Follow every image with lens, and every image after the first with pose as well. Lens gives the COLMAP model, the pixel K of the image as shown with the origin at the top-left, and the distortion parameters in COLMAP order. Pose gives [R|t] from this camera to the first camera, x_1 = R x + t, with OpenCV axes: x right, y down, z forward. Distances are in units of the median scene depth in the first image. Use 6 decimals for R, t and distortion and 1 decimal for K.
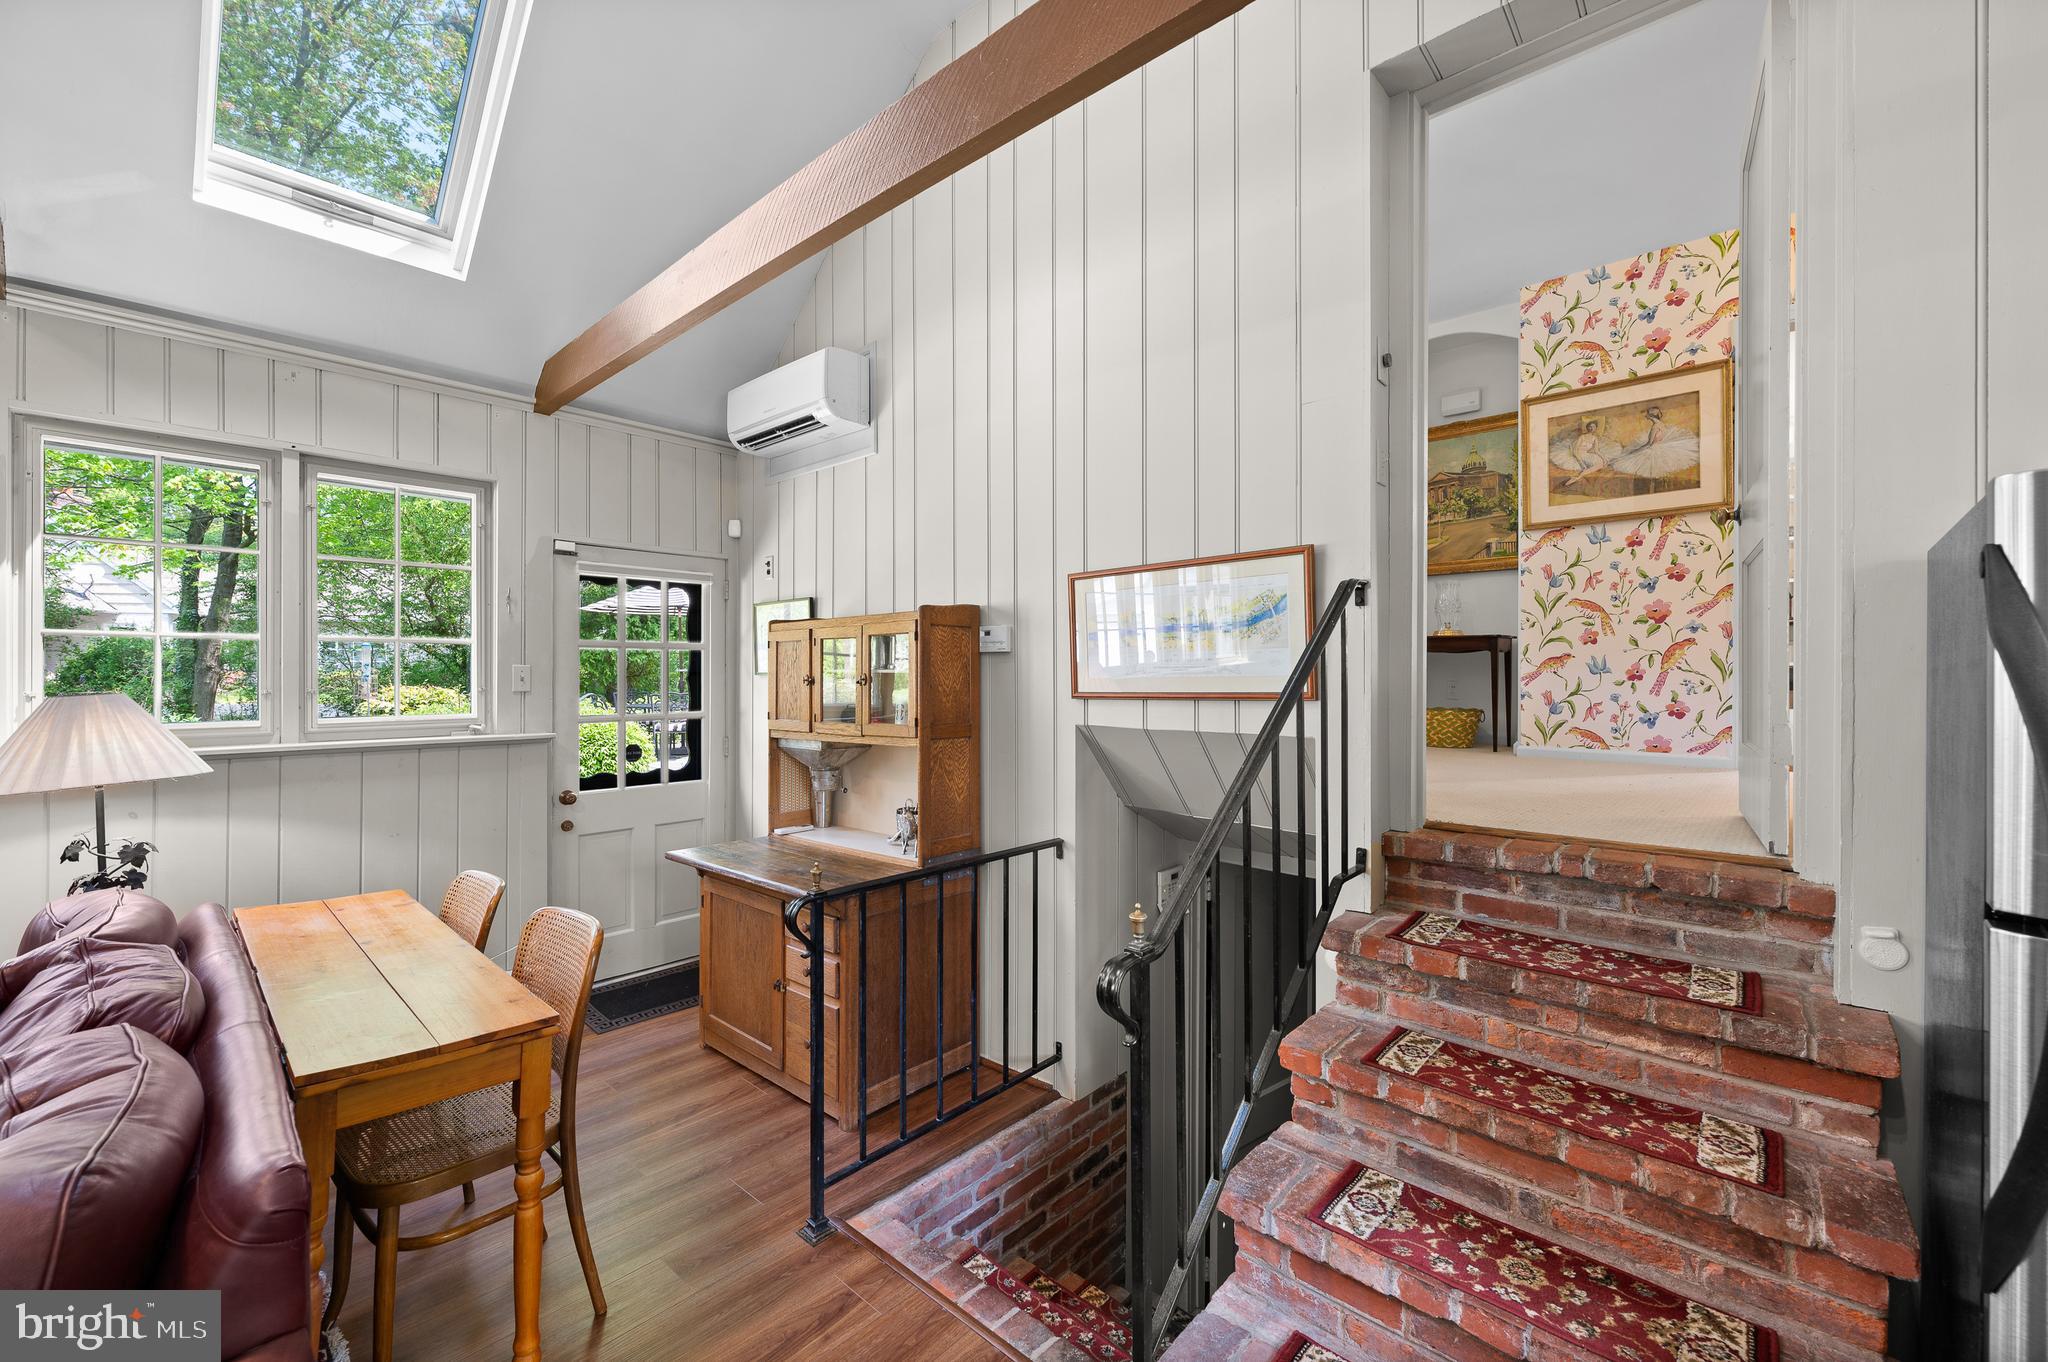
lens RADIAL K [[817.4, 0, 1031.7], [0, 817.4, 676.9], [0, 0, 1]] dist [-0.001655, 0.000580]
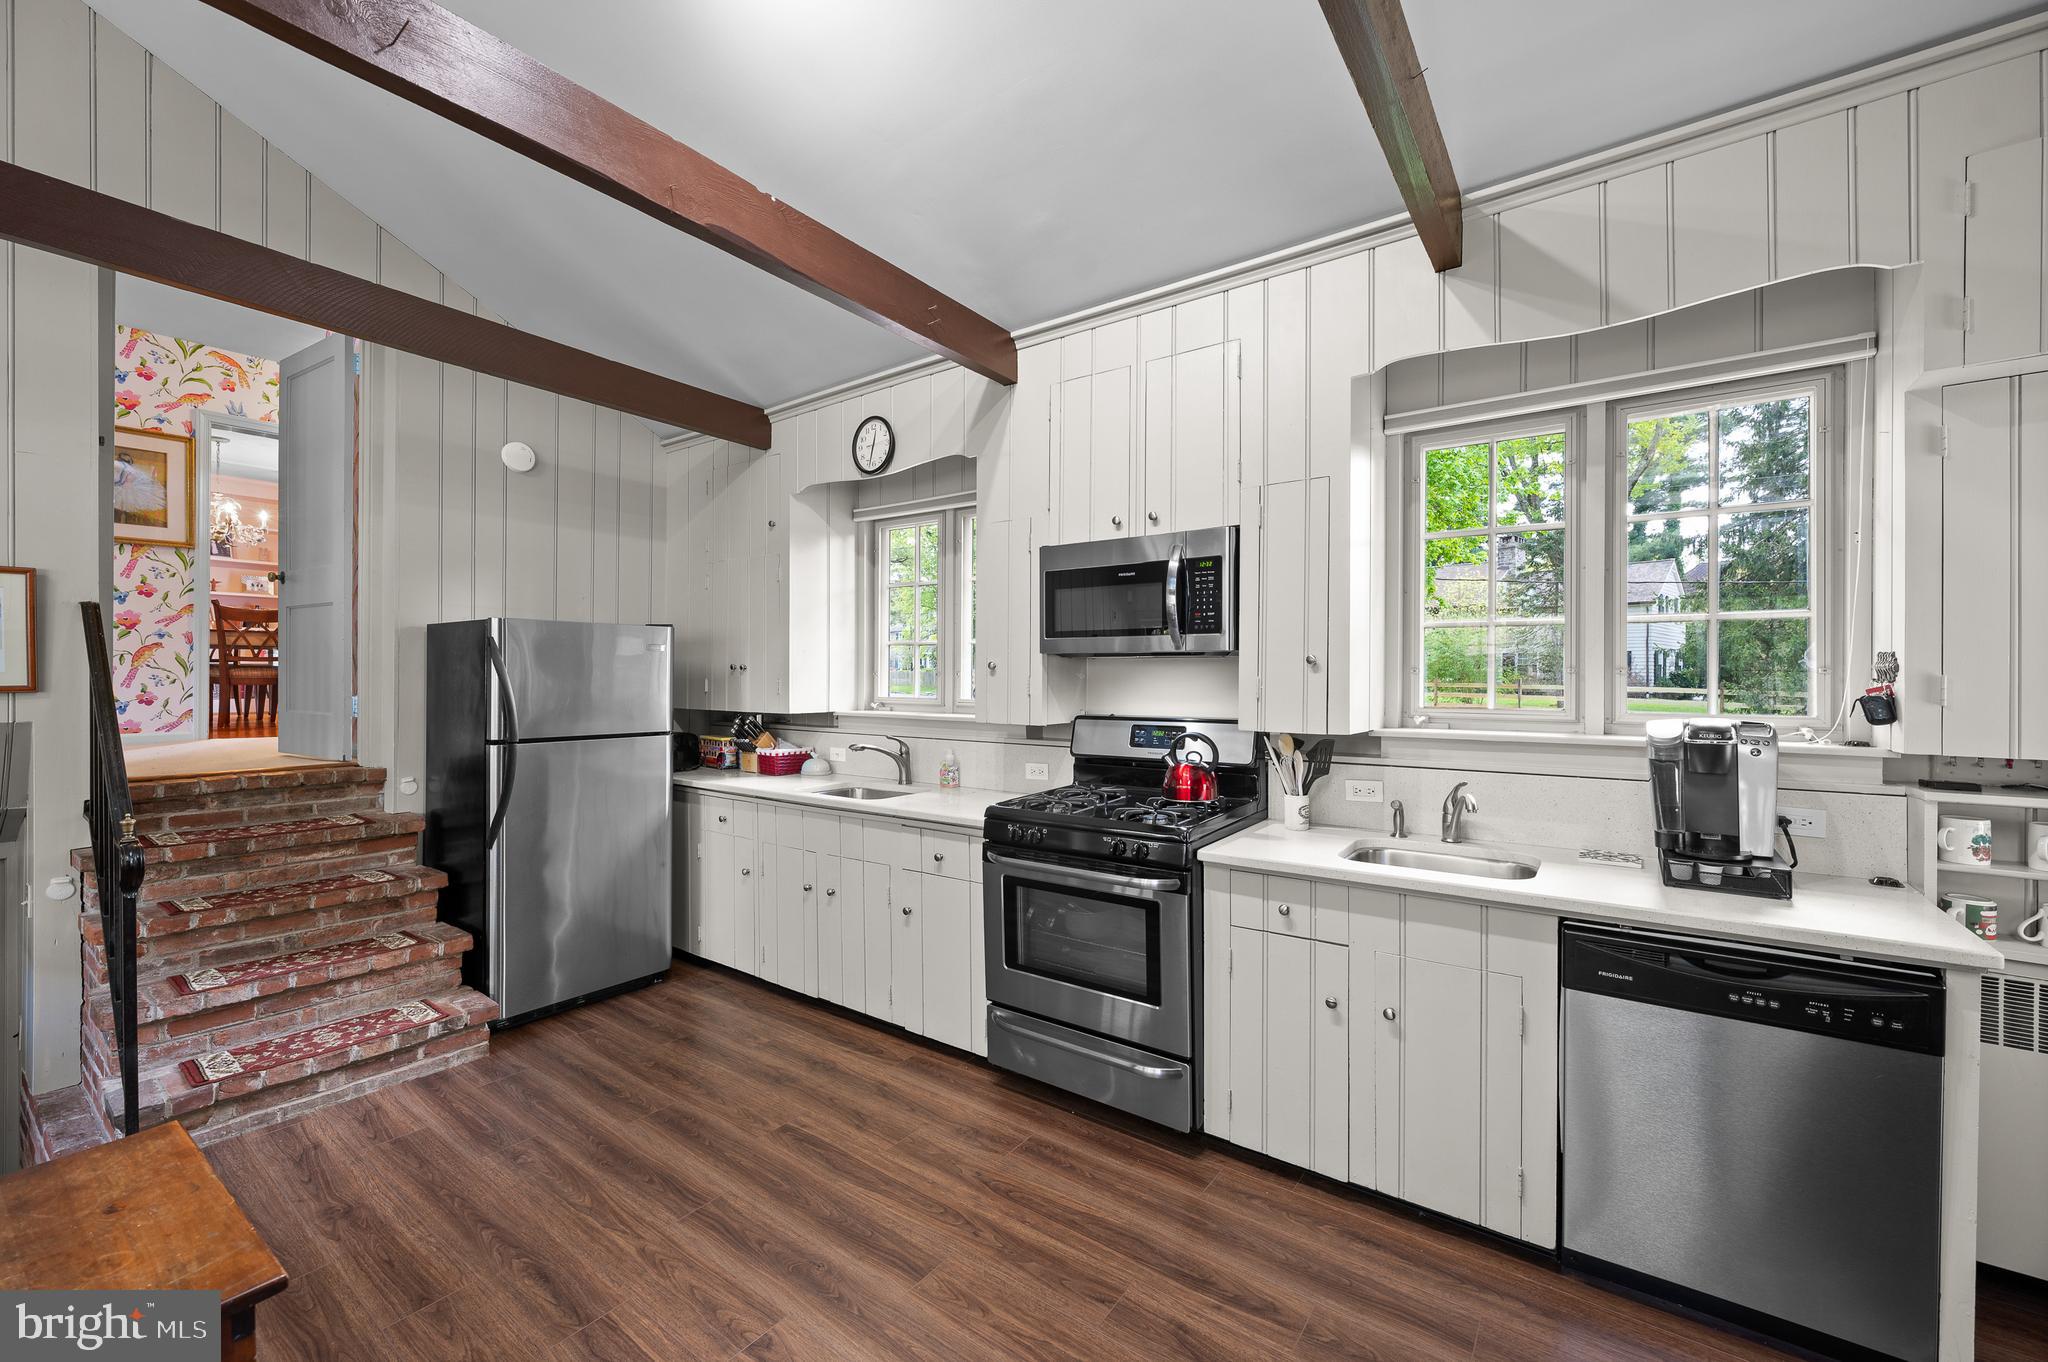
lens RADIAL K [[817.4, 0, 1029.7], [0, 817.4, 678.0], [0, 0, 1]] dist [-0.001655, 0.000580]
pose [[-0.111282, -0.005582, 0.993773, -0.828771], [-0.003596, 0.999980, 0.005214, -0.003943], [-0.993782, -0.002993, -0.111299, -0.296504]]
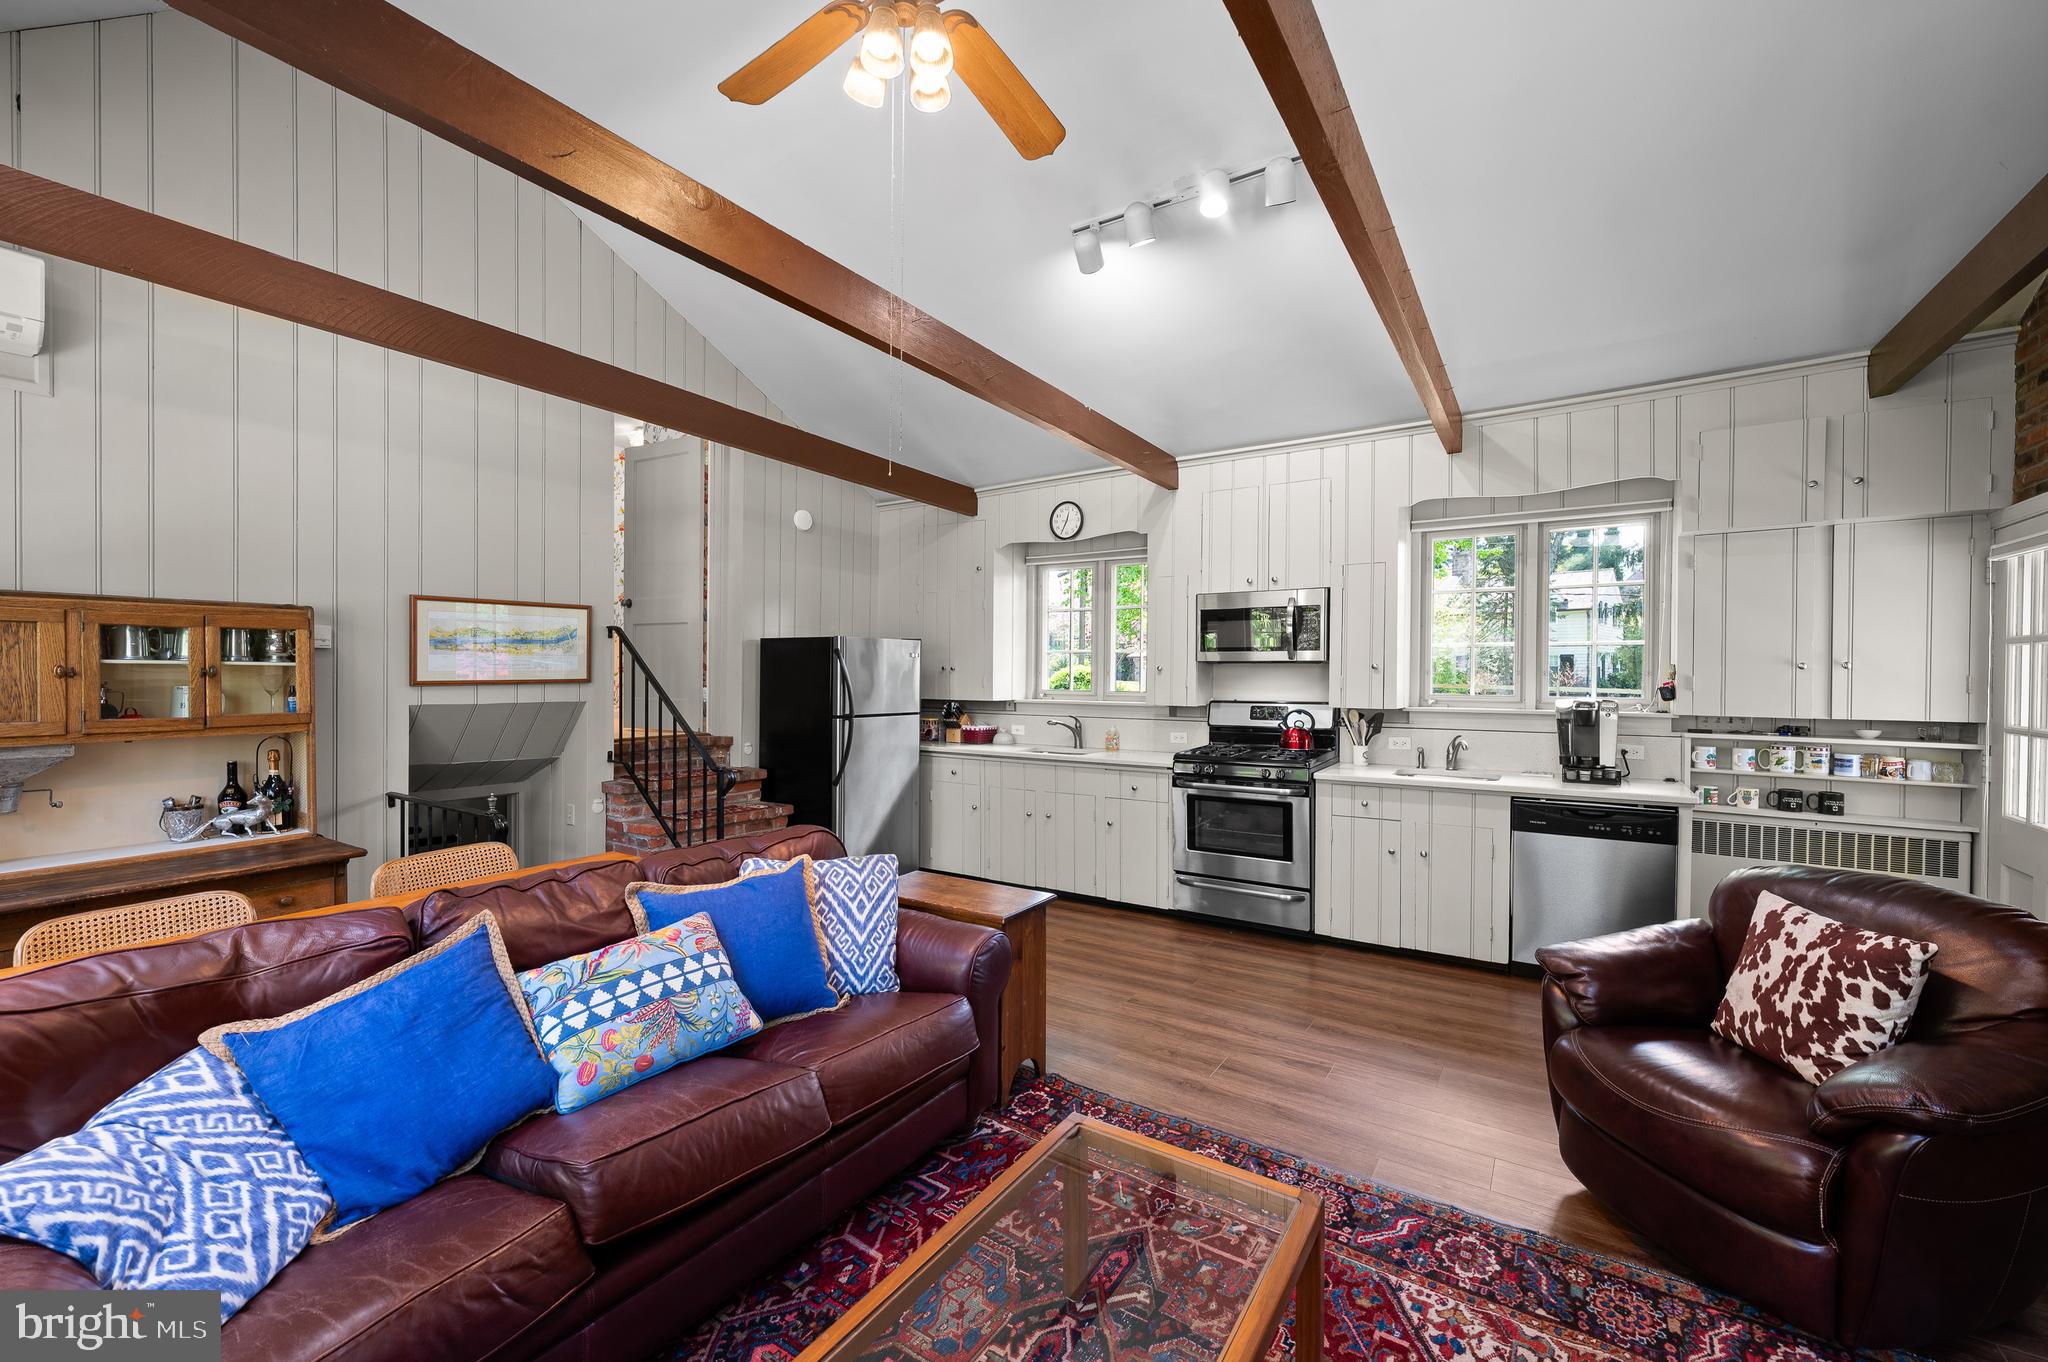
lens RADIAL K [[817.4, 0, 1032.3], [0, 817.4, 683.1], [0, 0, 1]] dist [-0.001655, 0.000580]
pose [[-0.158549, -0.012599, 0.987271, -1.404677], [-0.007197, 0.999907, 0.011604, -0.001522], [-0.987325, -0.005265, -0.158625, 0.182551]]
